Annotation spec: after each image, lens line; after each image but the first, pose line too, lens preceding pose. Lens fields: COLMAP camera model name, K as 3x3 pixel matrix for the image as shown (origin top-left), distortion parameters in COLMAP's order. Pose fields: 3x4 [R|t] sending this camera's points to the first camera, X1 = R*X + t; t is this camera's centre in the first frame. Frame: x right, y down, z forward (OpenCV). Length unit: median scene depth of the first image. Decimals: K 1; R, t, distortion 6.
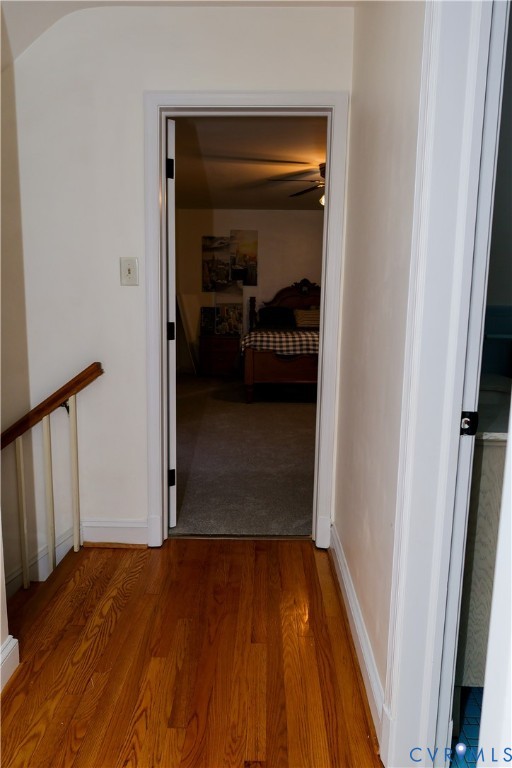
lens RADIAL K [[574.5, 0, 256.0], [0, 574.5, 384.0], [0, 0, 1]] dist [0.013384, -0.030486]
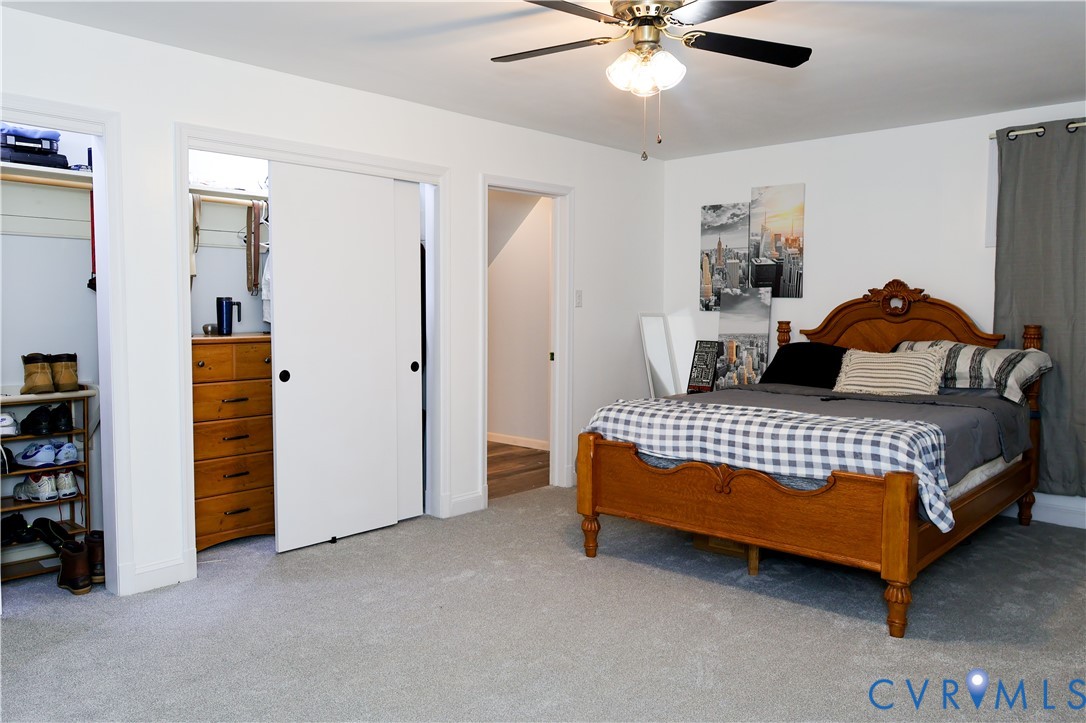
lens RADIAL K [[812.4, 0, 537.1], [0, 812.4, 362.2], [0, 0, 1]] dist [0.013384, -0.030486]
pose [[0.751998, 0.032490, -0.658364, 0.282593], [-0.097925, 0.993208, -0.062838, -0.055625], [0.651851, 0.111725, 0.750072, 0.366152]]
